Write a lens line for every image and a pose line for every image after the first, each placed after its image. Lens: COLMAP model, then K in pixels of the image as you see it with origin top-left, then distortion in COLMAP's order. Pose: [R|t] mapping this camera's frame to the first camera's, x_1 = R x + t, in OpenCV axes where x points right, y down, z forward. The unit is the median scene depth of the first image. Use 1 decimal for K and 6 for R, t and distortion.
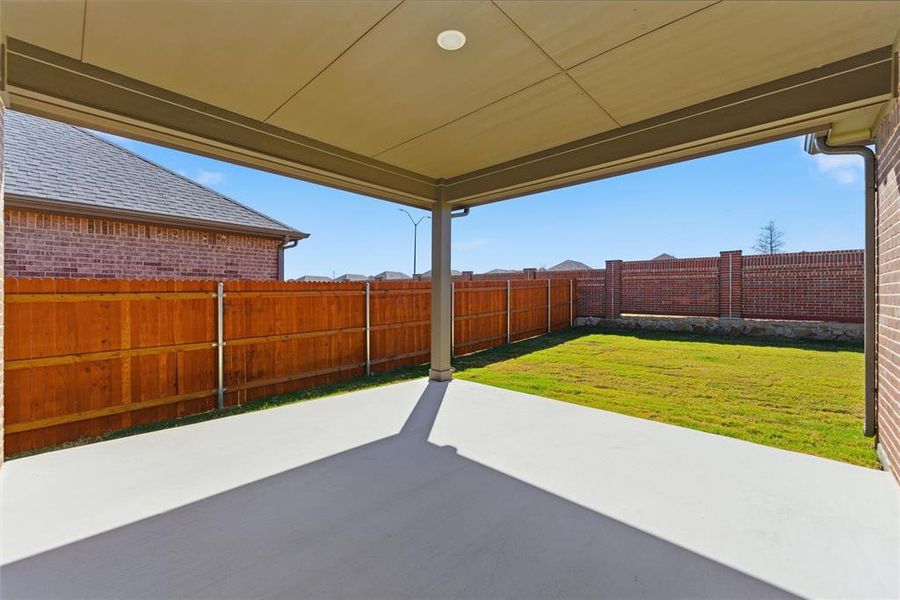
lens RADIAL K [[369.3, 0, 450.3], [0, 369.3, 295.2], [0, 0, 1]] dist [-0.000302, 0.000233]
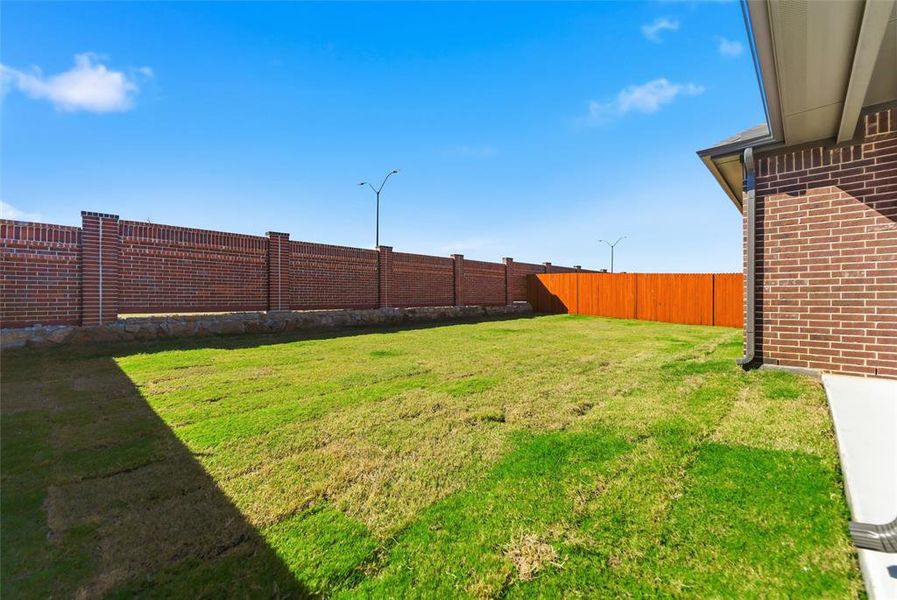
lens RADIAL K [[368.1, 0, 448.8], [0, 368.1, 295.2], [0, 0, 1]] dist [-0.000302, 0.000233]
pose [[0.003445, 0.007156, 0.999968, -0.093887], [-0.000392, 0.999974, -0.007155, 0.030112], [-0.999994, -0.000368, 0.003447, 0.586466]]
